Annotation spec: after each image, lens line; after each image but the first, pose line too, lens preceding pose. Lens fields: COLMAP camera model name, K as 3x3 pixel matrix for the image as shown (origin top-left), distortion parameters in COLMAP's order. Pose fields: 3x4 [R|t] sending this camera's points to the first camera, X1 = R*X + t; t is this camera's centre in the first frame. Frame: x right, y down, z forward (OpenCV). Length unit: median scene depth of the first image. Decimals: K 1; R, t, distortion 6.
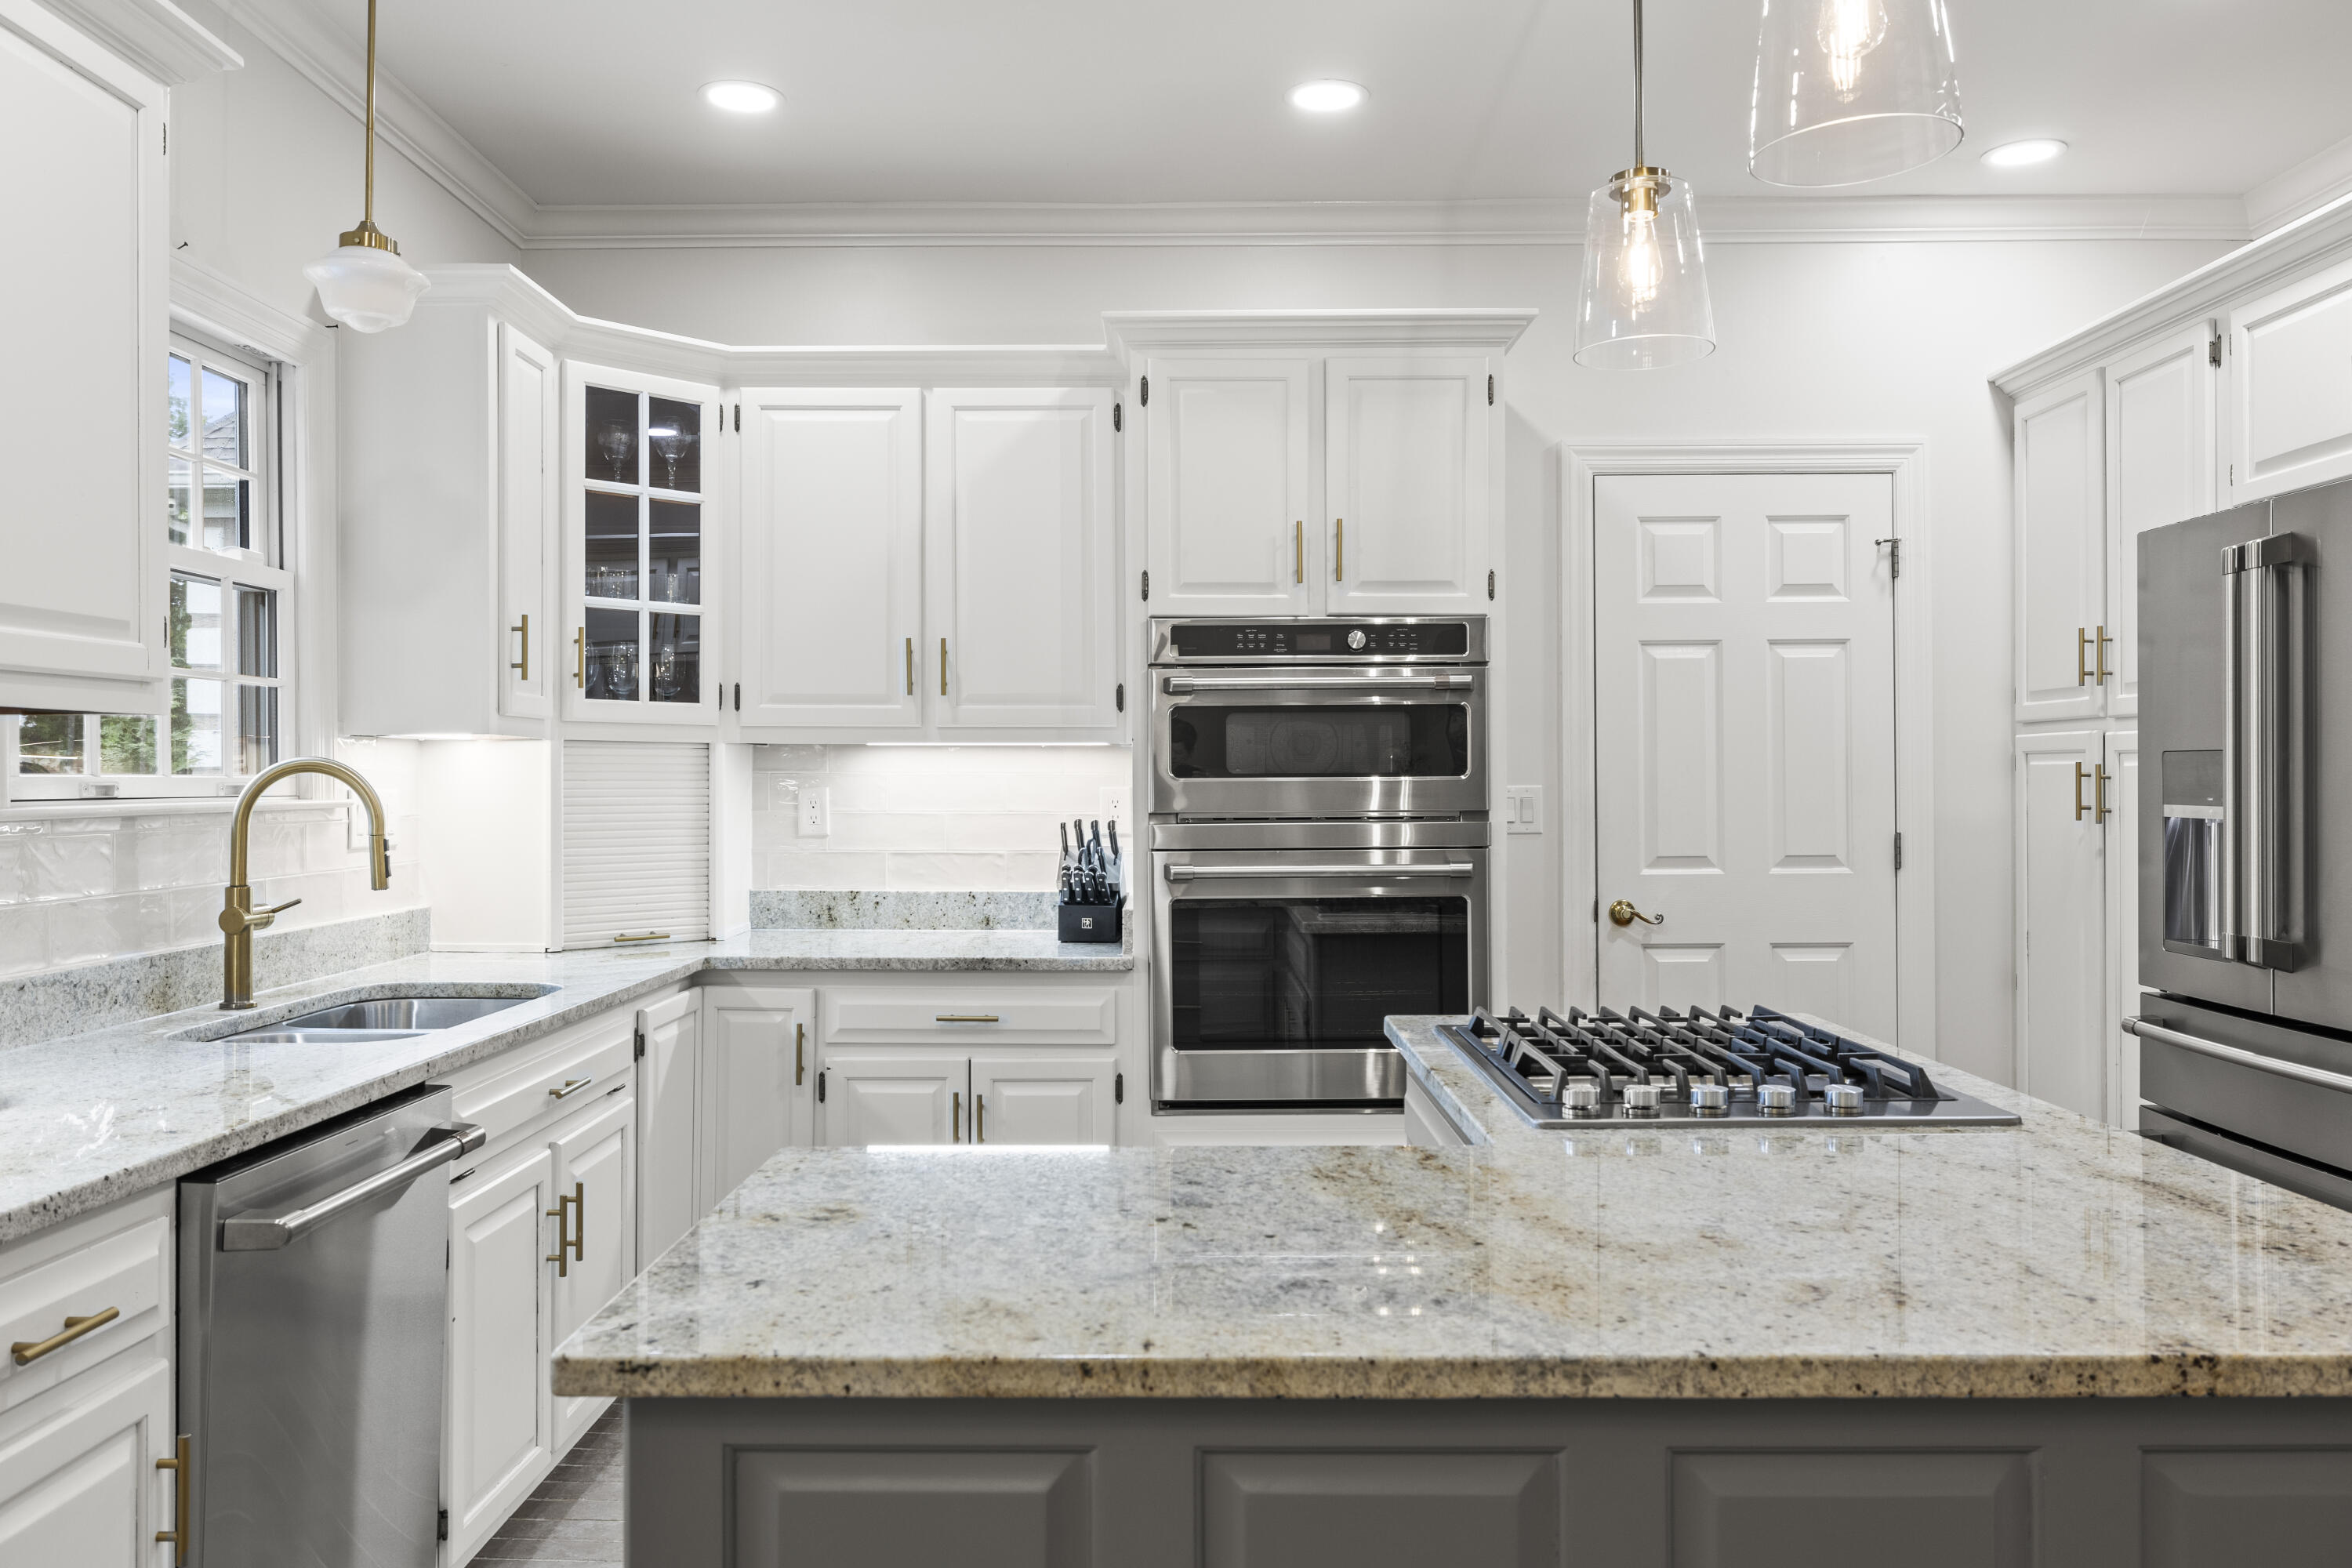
lens RADIAL K [[1741.0, 0, 1172.3], [0, 1741.0, 782.0], [0, 0, 1]] dist [-0.000884, -0.001333]
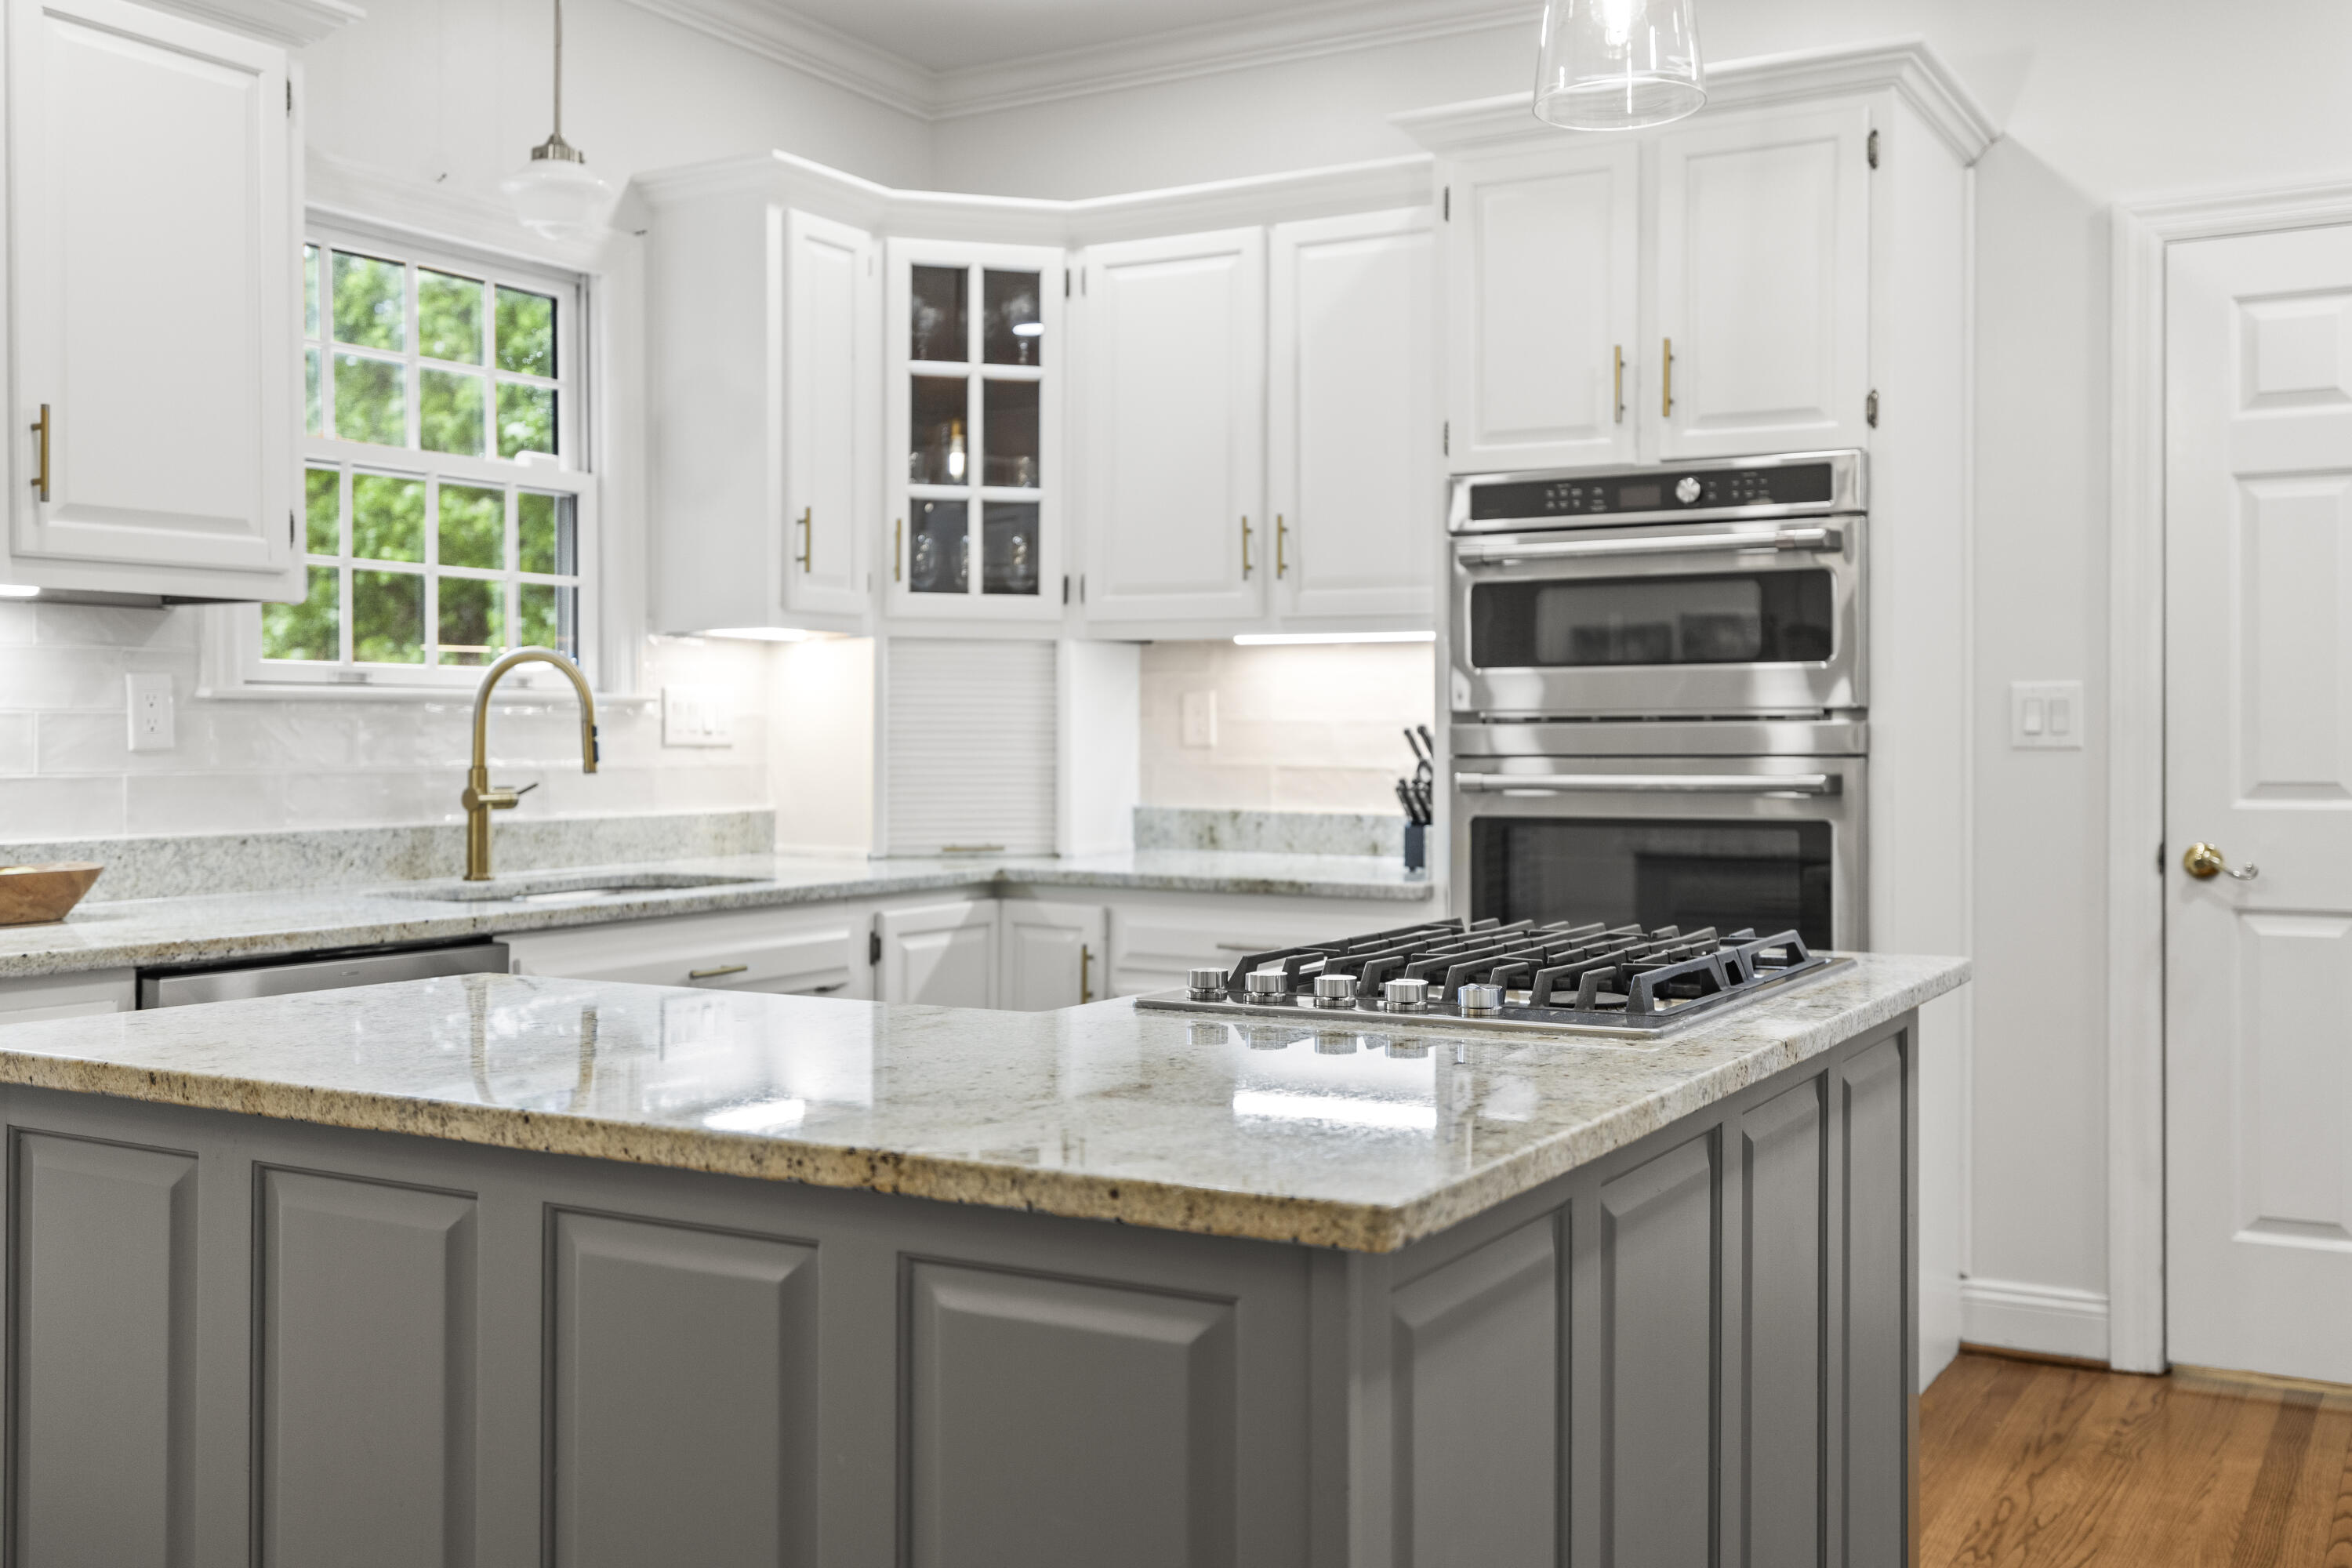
lens RADIAL K [[2272.7, 0, 1167.3], [0, 2272.7, 745.6], [0, 0, 1]] dist [0.011428, 0.000000]
pose [[0.867827, 0.005397, -0.496837, 0.408690], [-0.003521, 0.999983, 0.004713, 0.029191], [0.496854, -0.002340, 0.867831, -0.007099]]
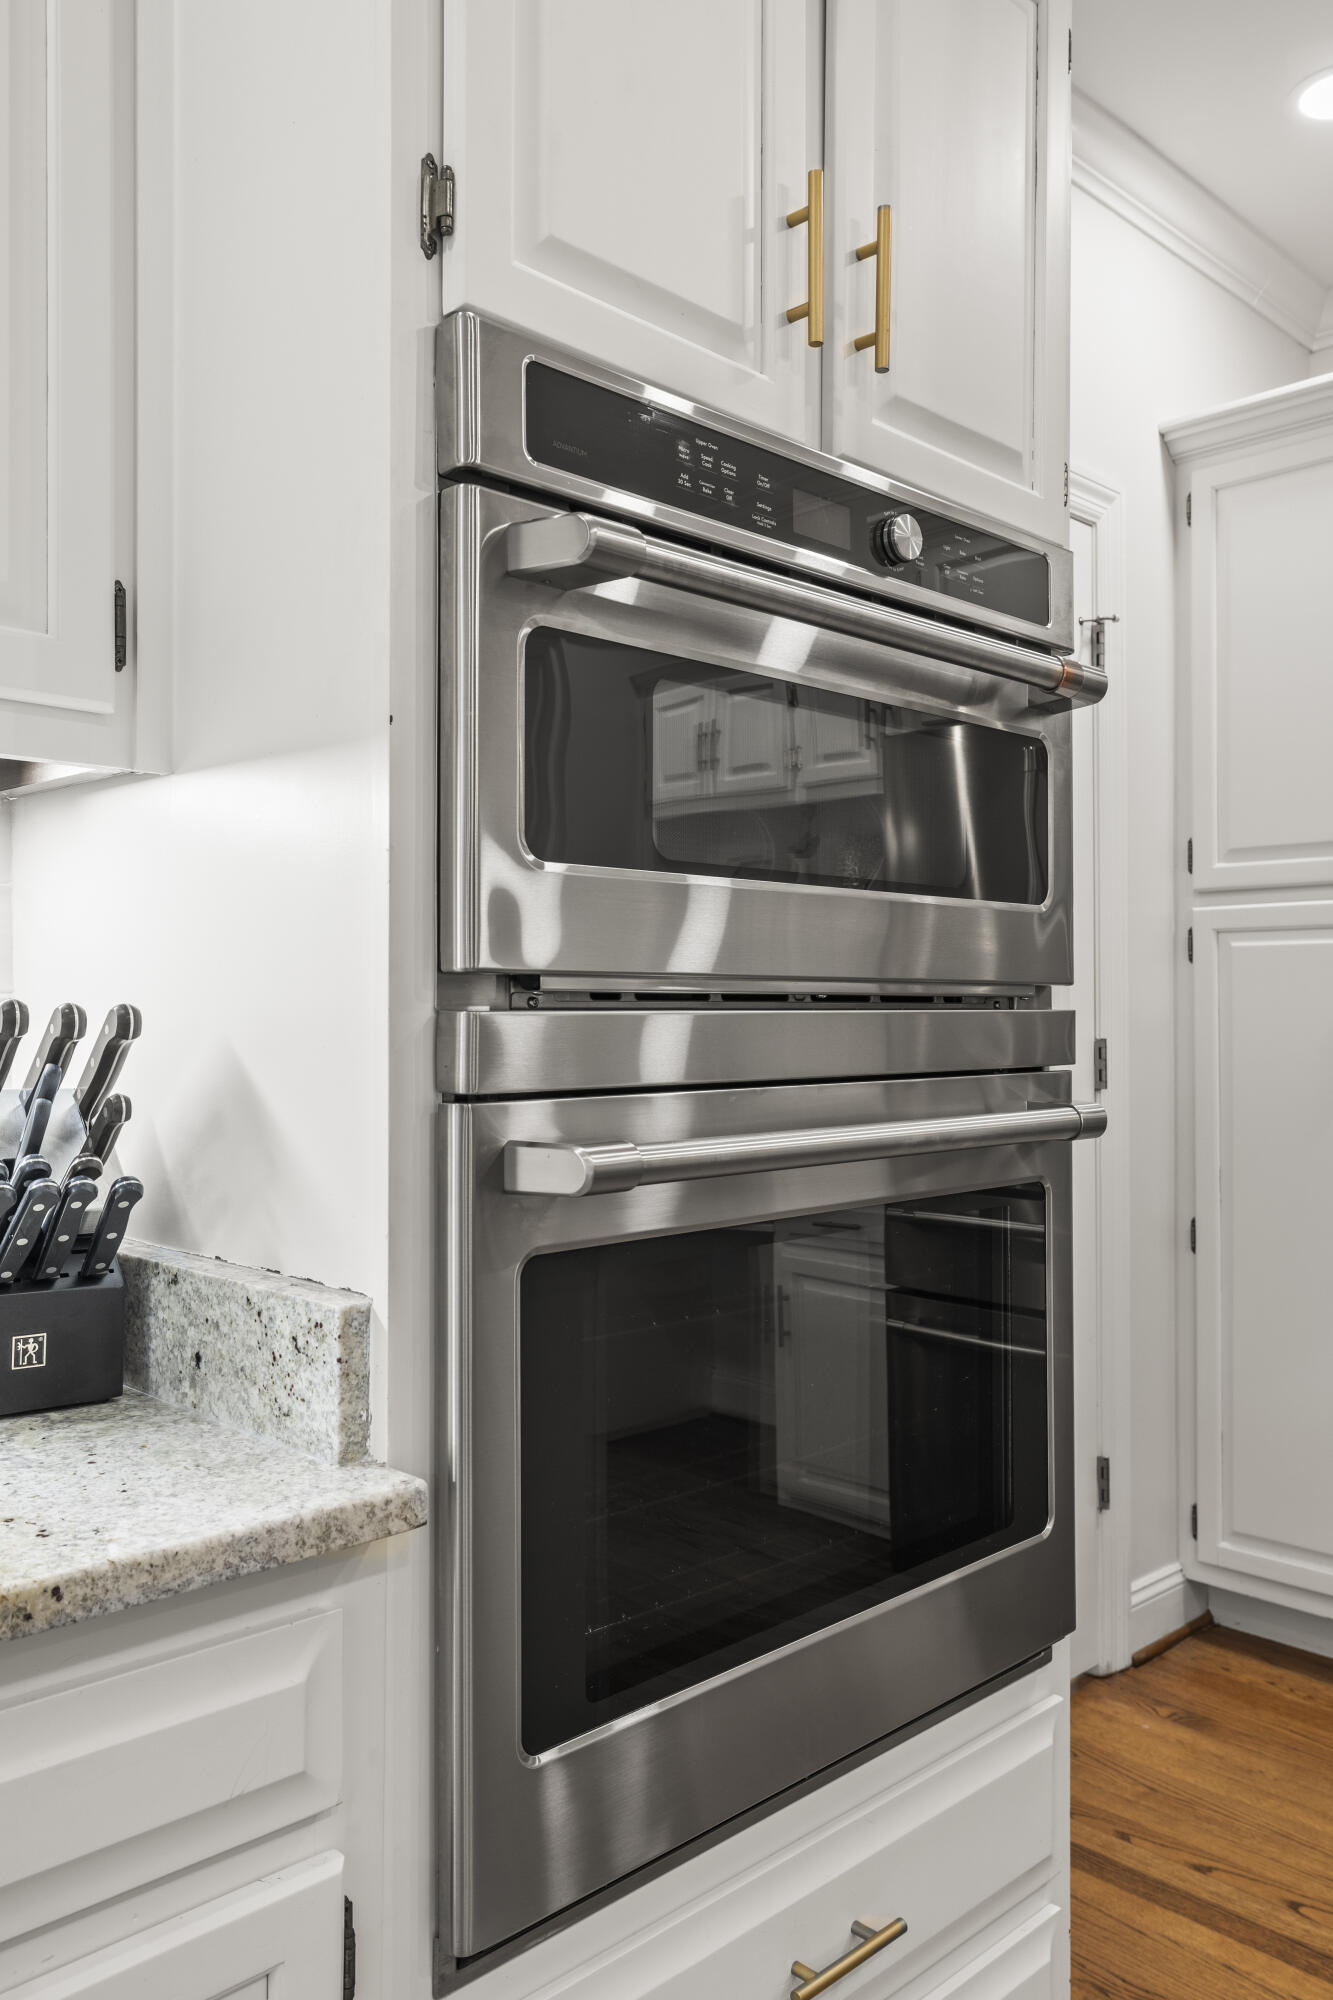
lens RADIAL K [[1560.4, 0, 659.6], [0, 1560.4, 997.1], [0, 0, 1]] dist [-0.003659, 0.011427]
pose [[0.708791, 0.013815, 0.705283, -0.174189], [-0.006751, 0.999895, -0.012801, 0.024956], [-0.705386, 0.004312, 0.708810, 0.787161]]
